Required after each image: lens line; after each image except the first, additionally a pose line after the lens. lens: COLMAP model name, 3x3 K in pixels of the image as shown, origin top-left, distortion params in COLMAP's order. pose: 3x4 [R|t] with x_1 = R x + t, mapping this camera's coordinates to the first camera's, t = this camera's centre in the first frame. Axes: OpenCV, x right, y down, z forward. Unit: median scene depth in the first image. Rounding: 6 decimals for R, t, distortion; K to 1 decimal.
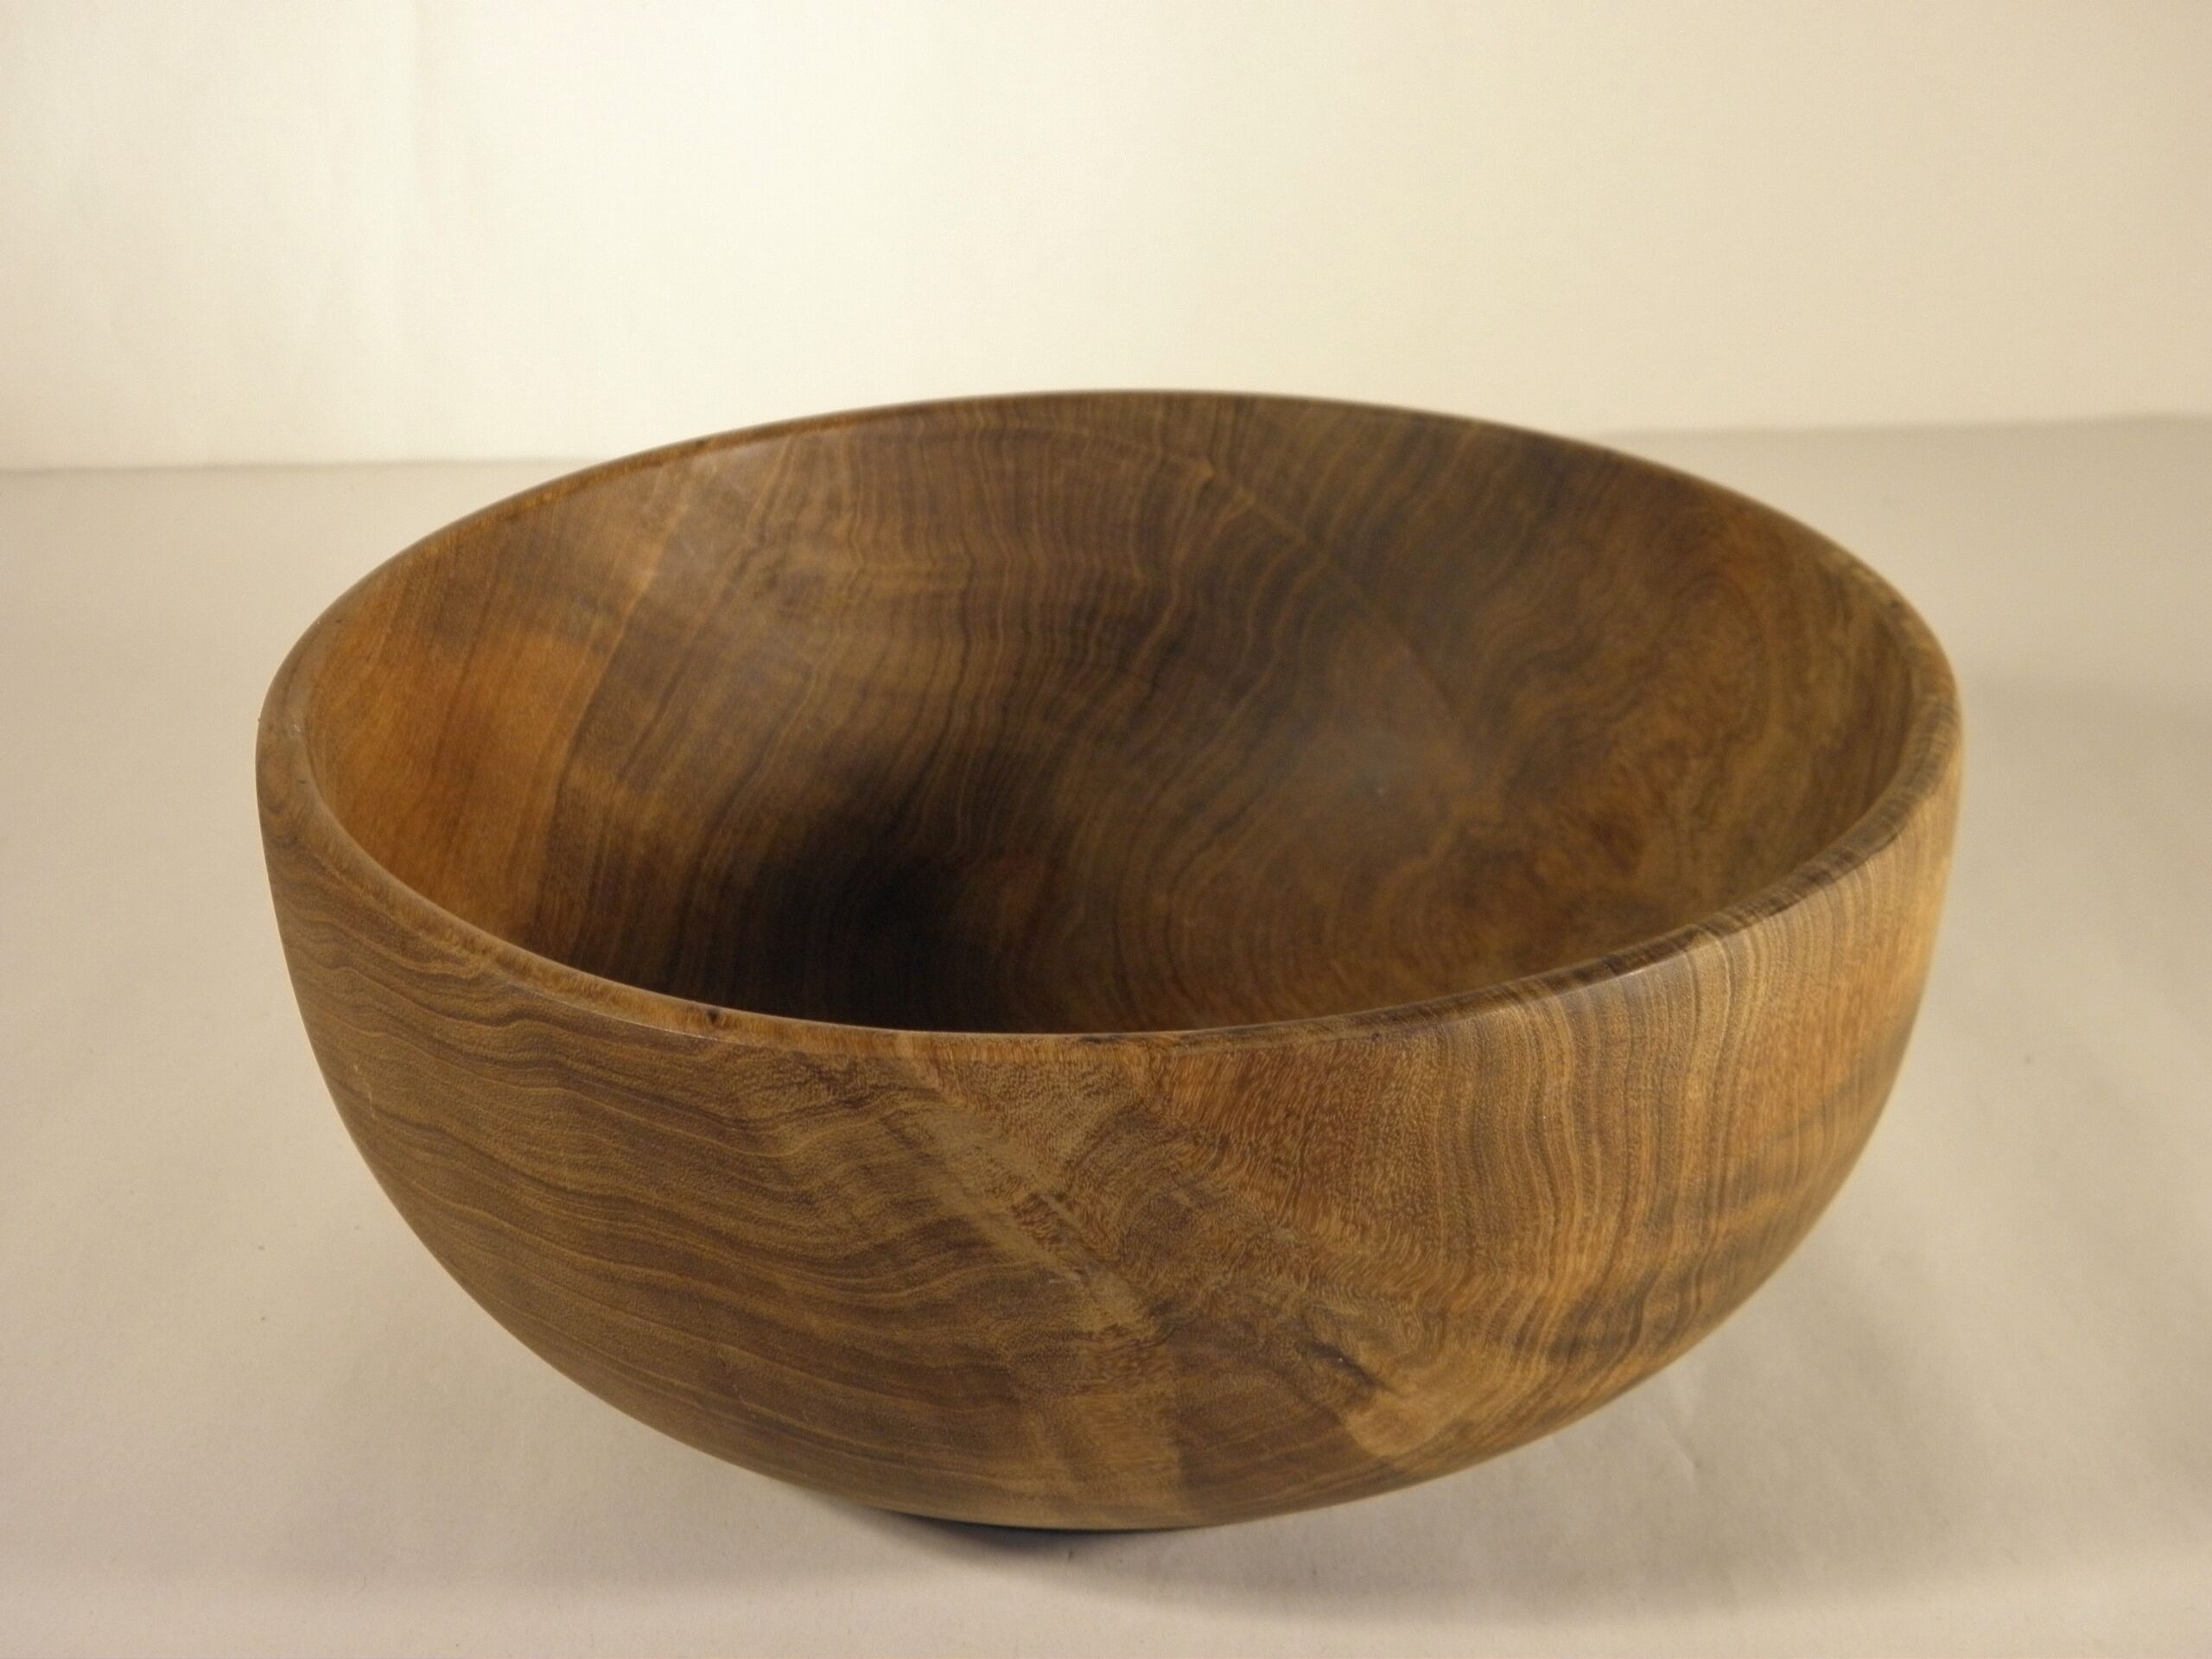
lens RADIAL K [[3555.7, 0, 1102.3], [0, 3555.7, 879.6], [0, 0, 1]] dist [0.231830, 0.025006]
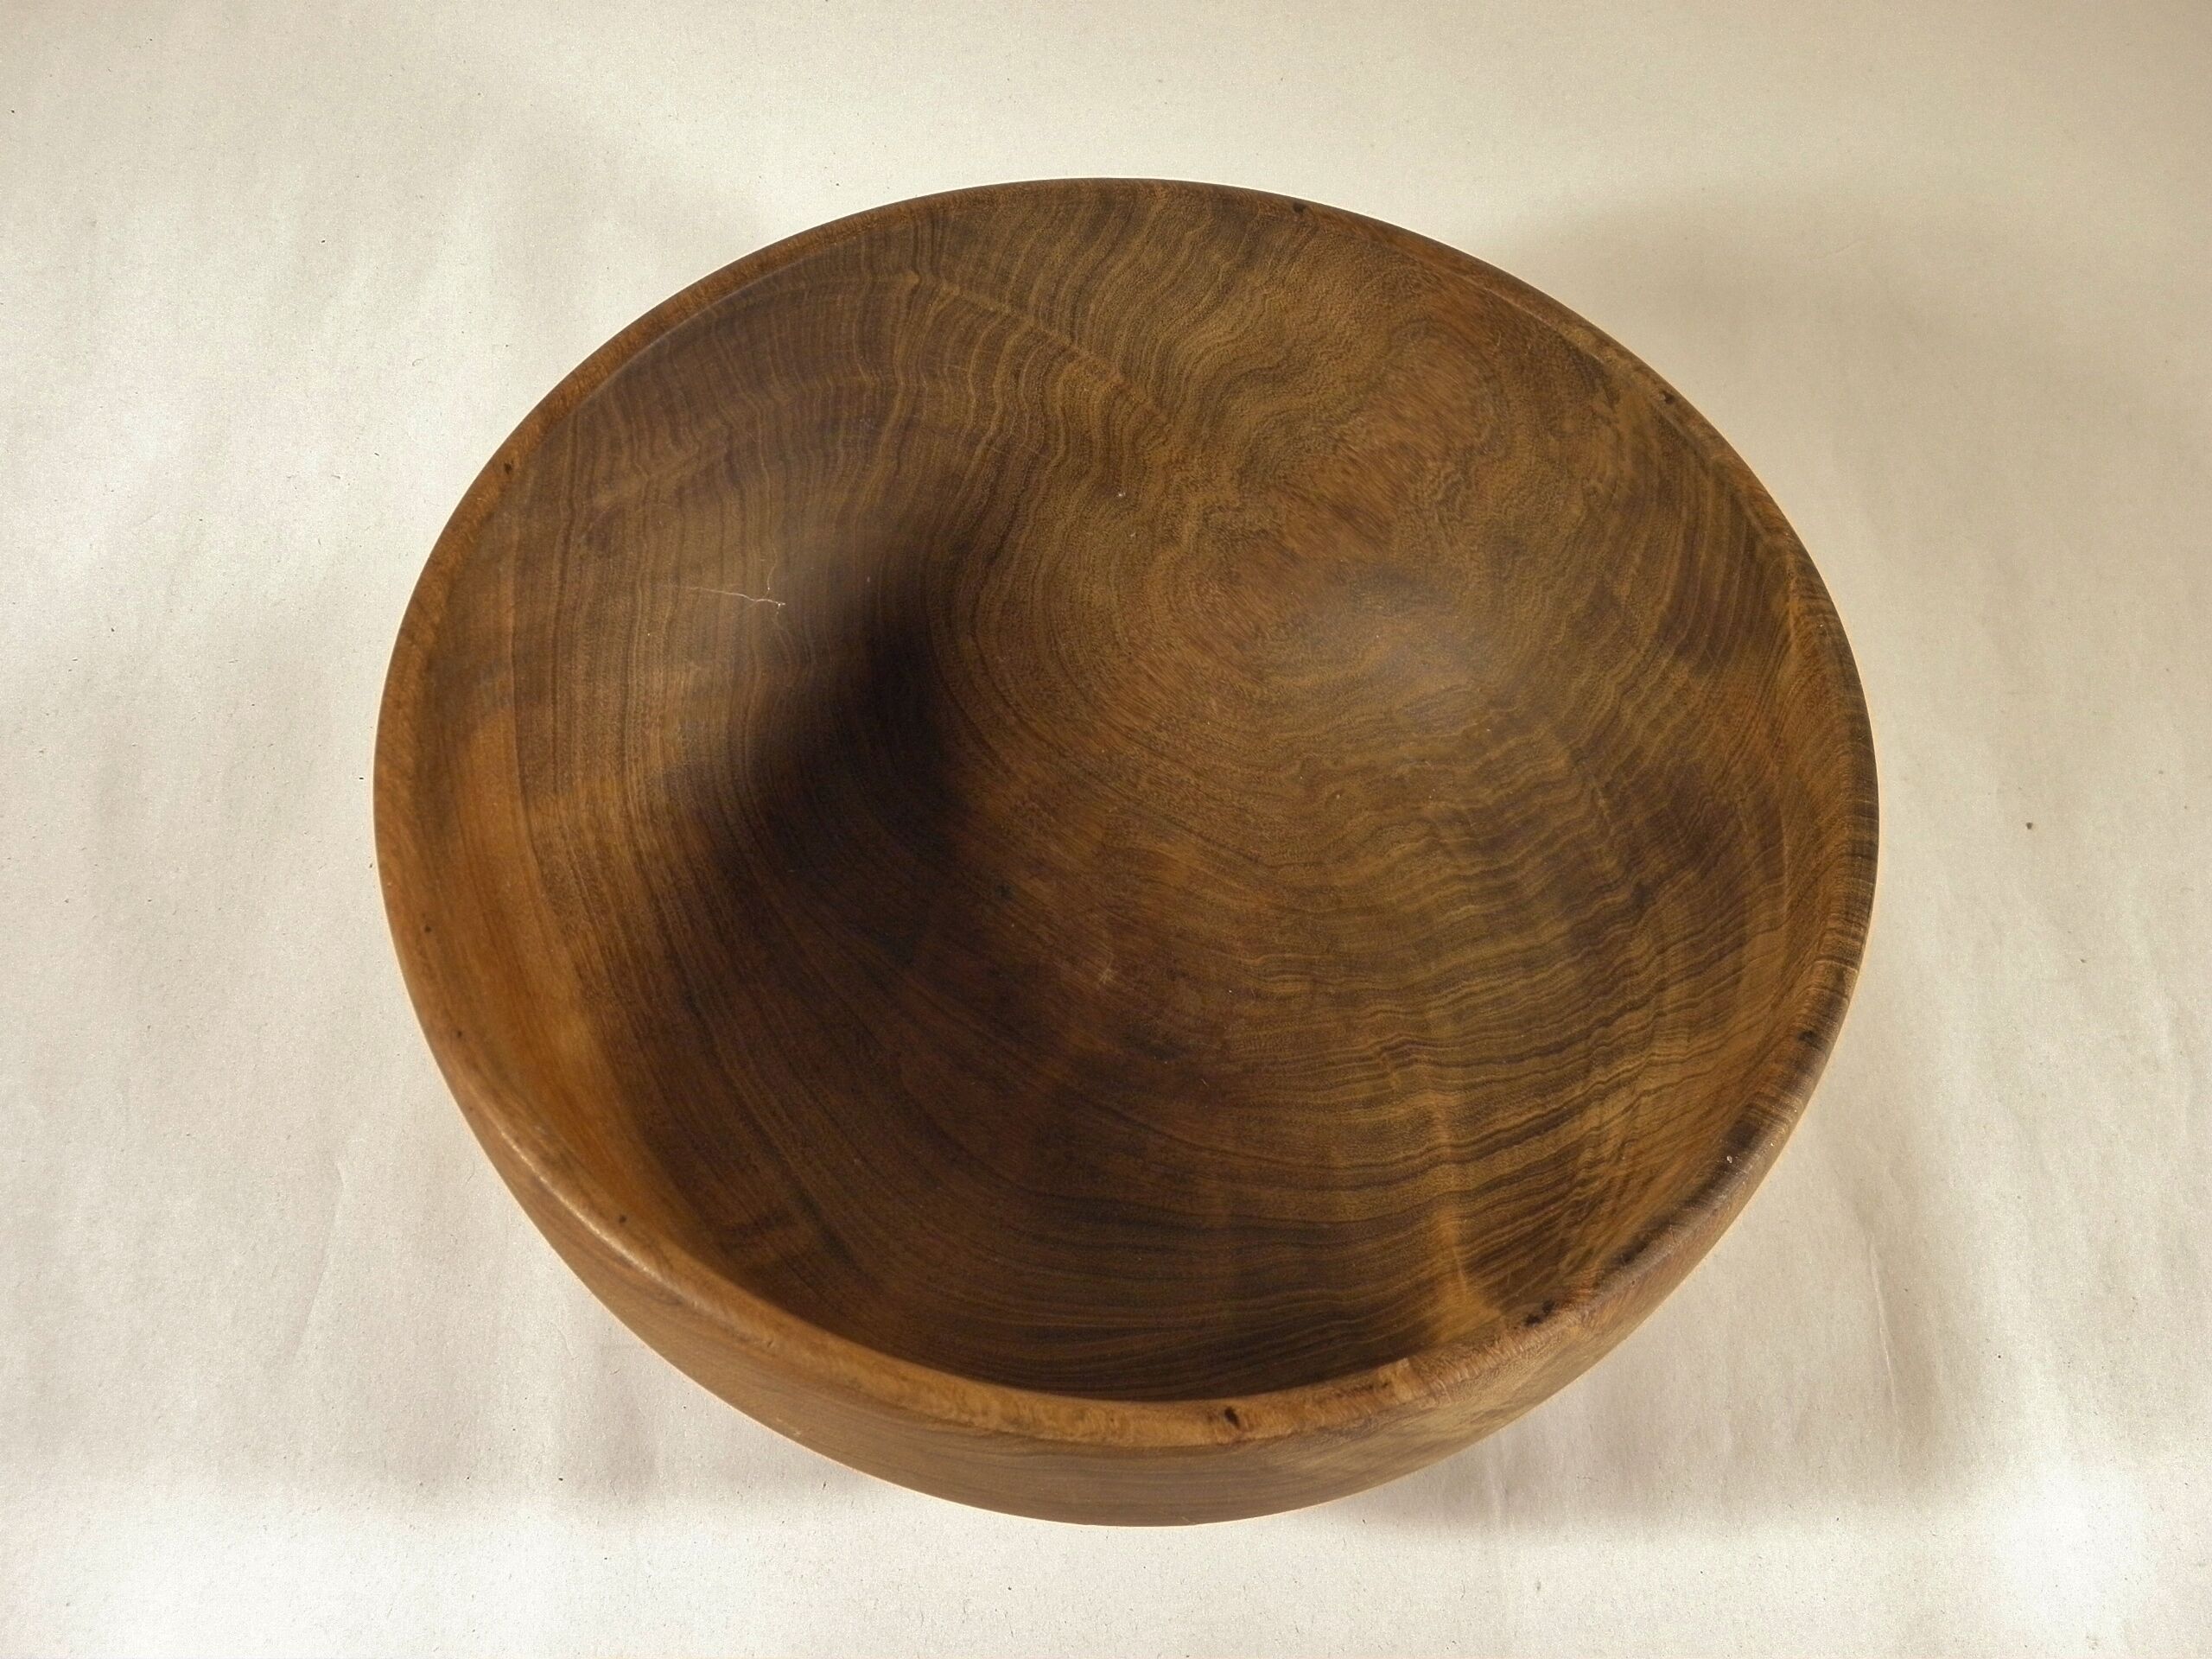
lens RADIAL K [[2654.6, 0, 1106.0], [0, 2654.6, 829.5], [0, 0, 1]] dist [-0.002293, 0.000830]
pose [[0.874981, -0.392338, 0.283689, -0.269204], [0.192129, 0.819203, 0.540364, -0.509996], [-0.444404, -0.418303, 0.792167, 0.354444]]
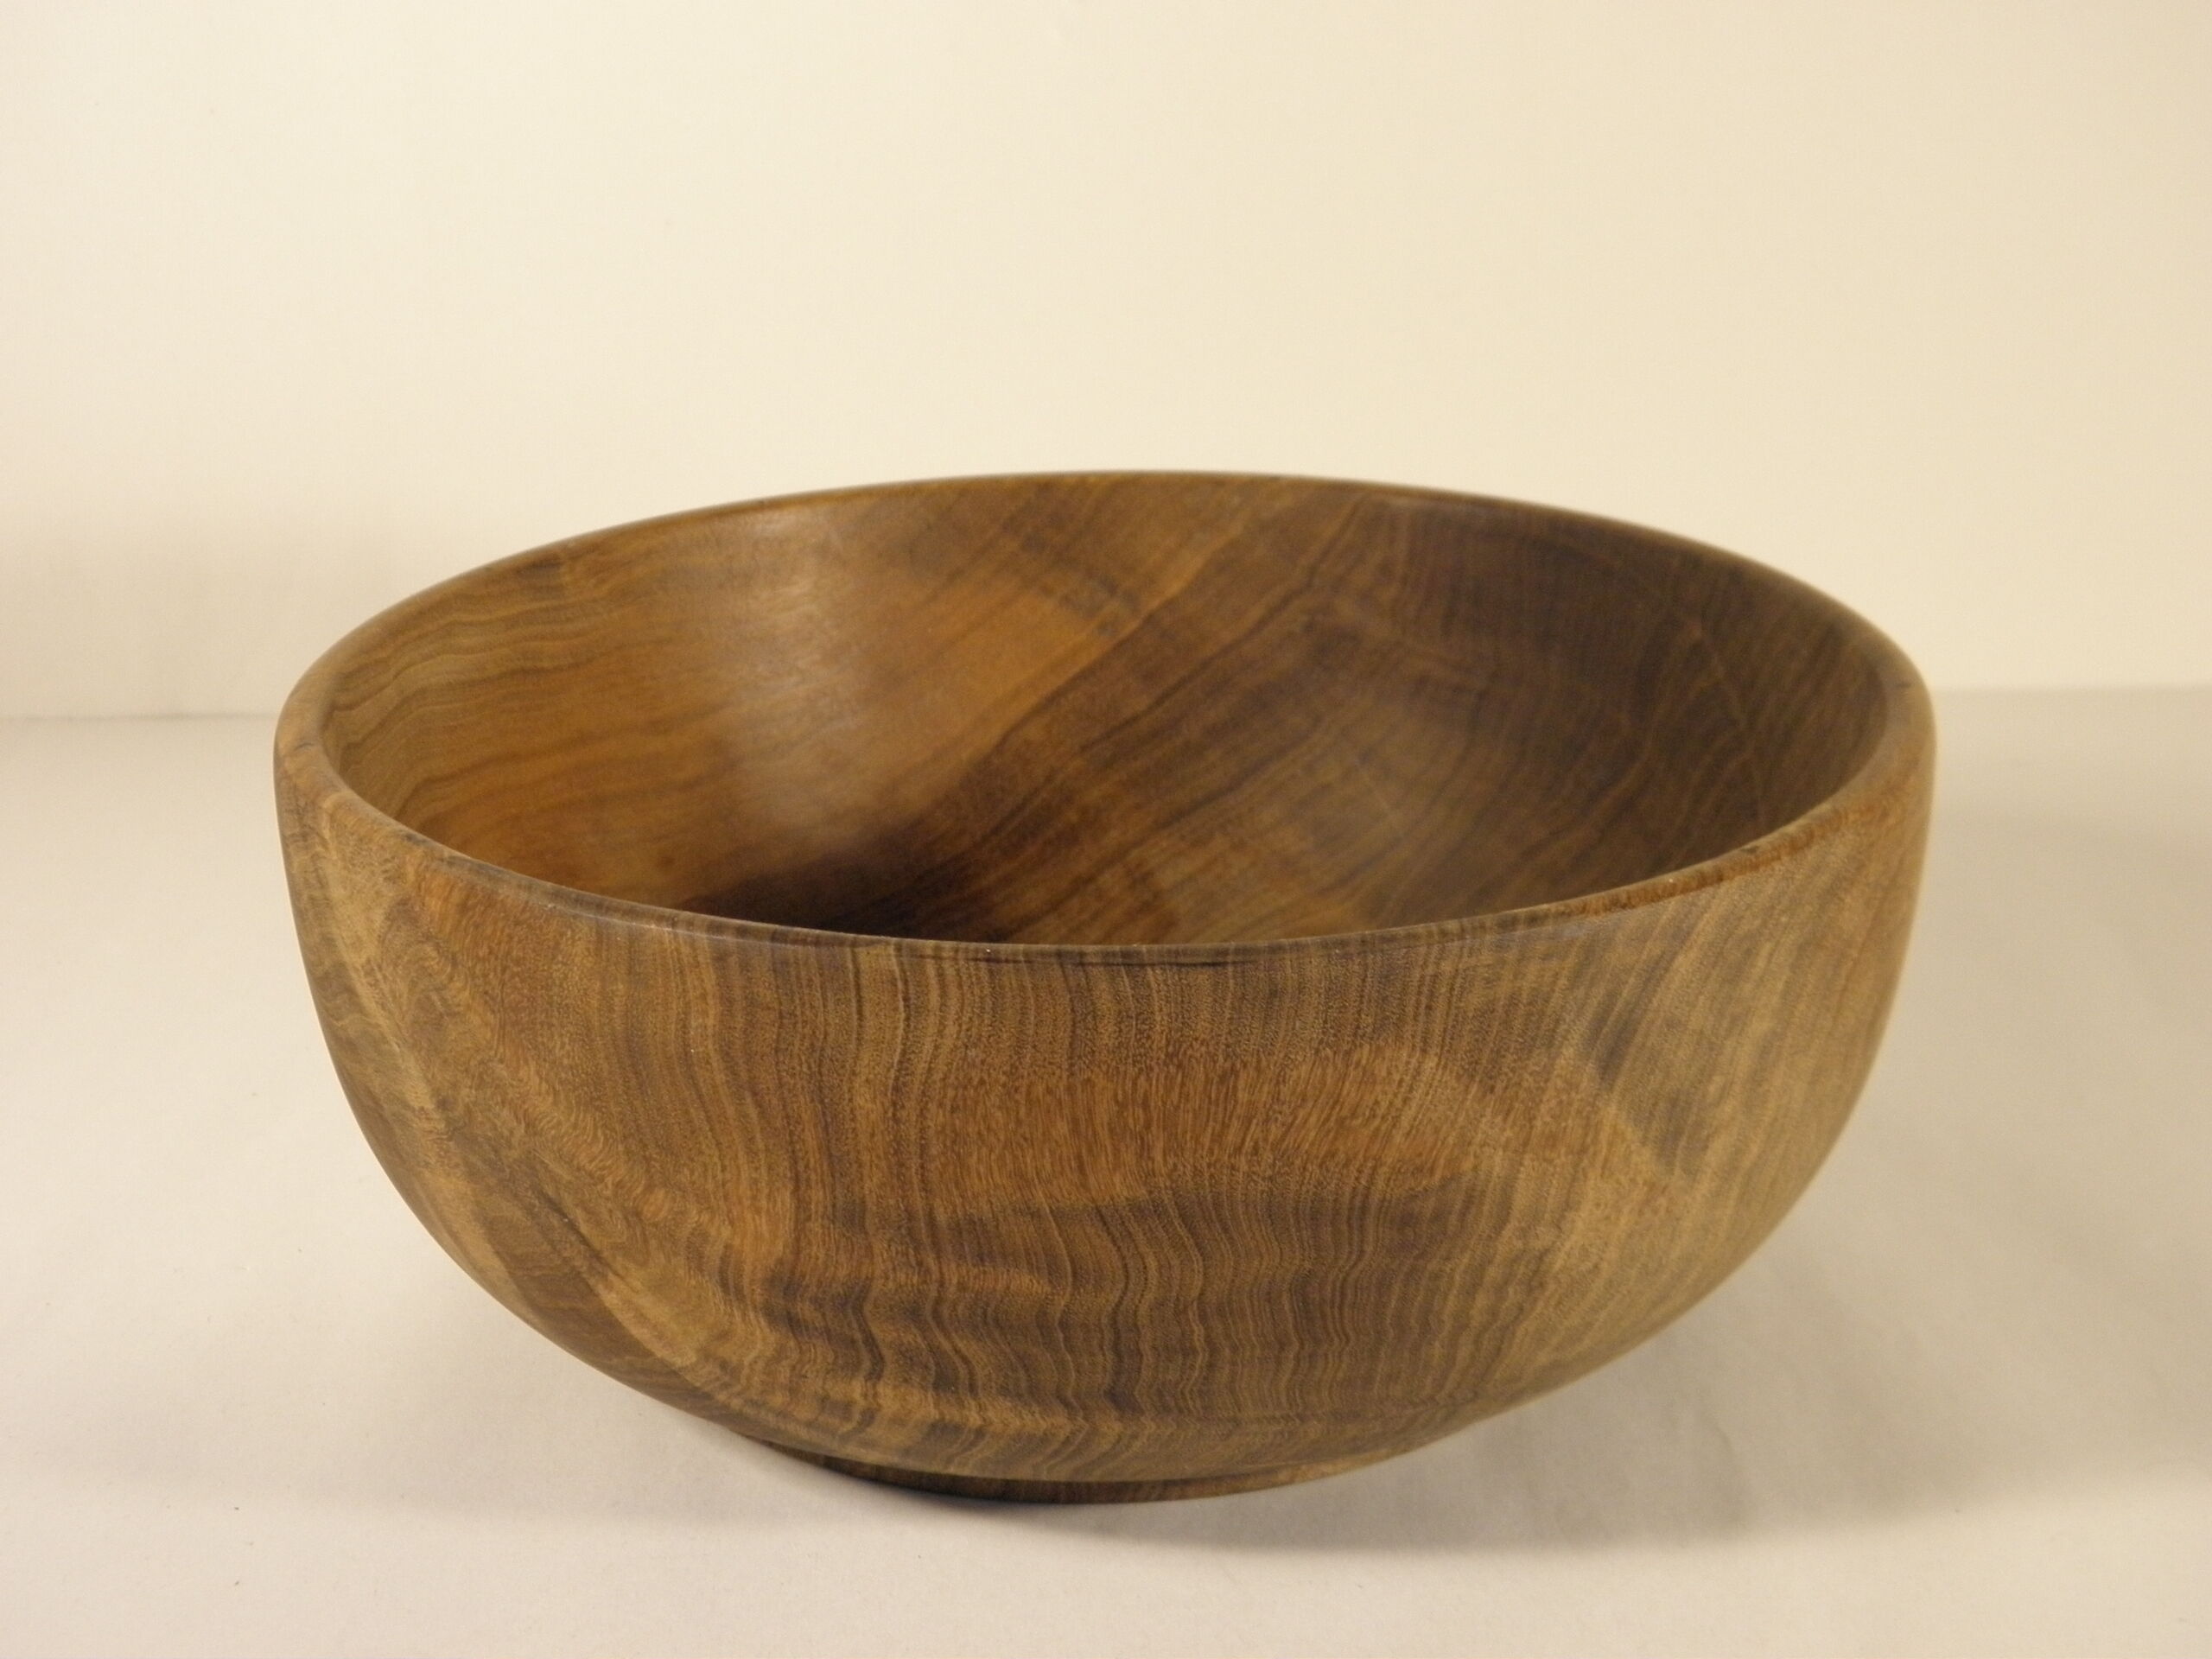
lens RADIAL K [[3955.5, 0, 1106.0], [0, 3955.5, 829.5], [0, 0, 1]] dist [0.069287, 0.210241]
pose [[0.631834, 0.269774, -0.726642, 0.904896], [-0.341850, 0.938362, 0.051131, -0.084238], [0.695647, 0.216096, 0.685111, 0.237690]]
